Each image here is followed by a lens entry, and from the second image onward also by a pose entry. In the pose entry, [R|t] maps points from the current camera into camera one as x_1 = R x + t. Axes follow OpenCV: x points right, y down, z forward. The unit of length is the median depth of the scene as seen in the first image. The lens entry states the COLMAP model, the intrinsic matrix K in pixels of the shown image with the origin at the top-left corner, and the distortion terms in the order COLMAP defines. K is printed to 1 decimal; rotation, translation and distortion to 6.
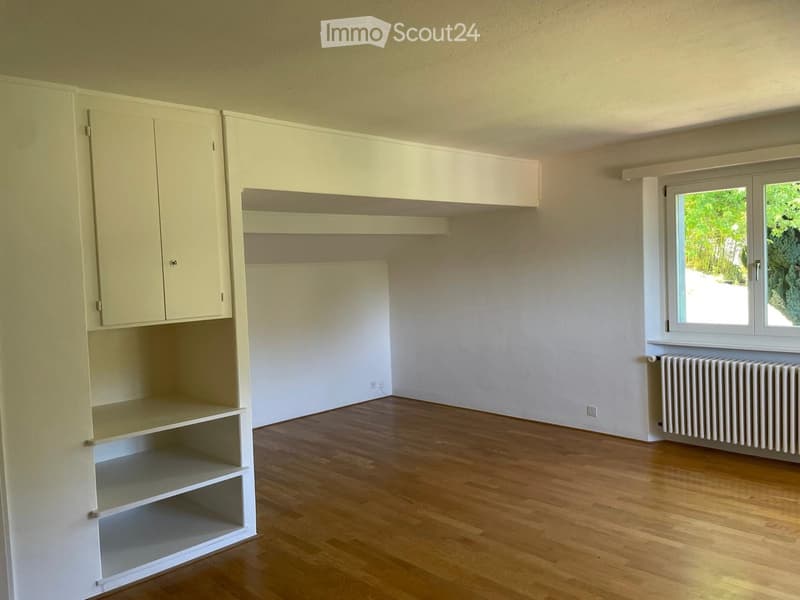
lens RADIAL K [[608.1, 0, 397.6], [0, 608.1, 293.0], [0, 0, 1]] dist [0.085019, -0.122983]
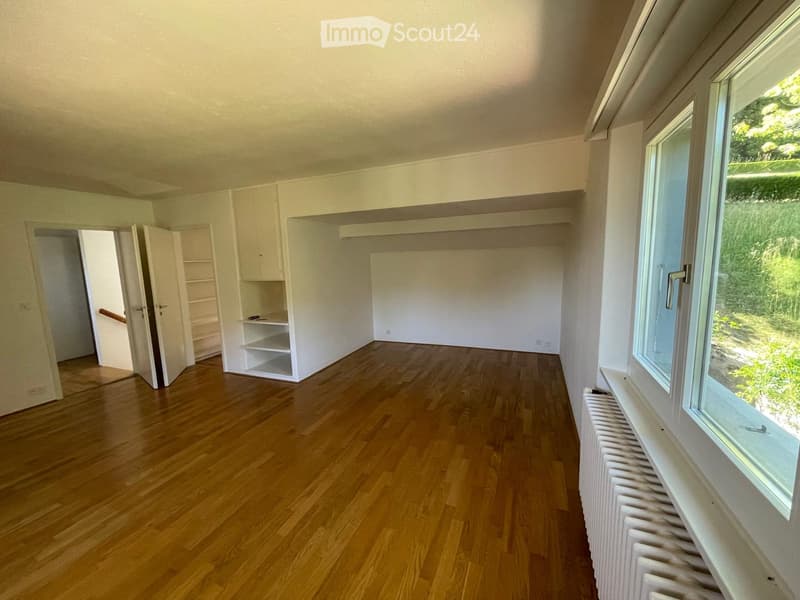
lens RADIAL K [[322.6, 0, 400.0], [0, 322.6, 300.0], [0, 0, 1]] dist [0.002019, 0.000081]
pose [[0.405632, 0.149131, -0.901789, 0.687161], [-0.026701, 0.988112, 0.151397, -0.055327], [0.913647, -0.037333, 0.404792, 0.678496]]
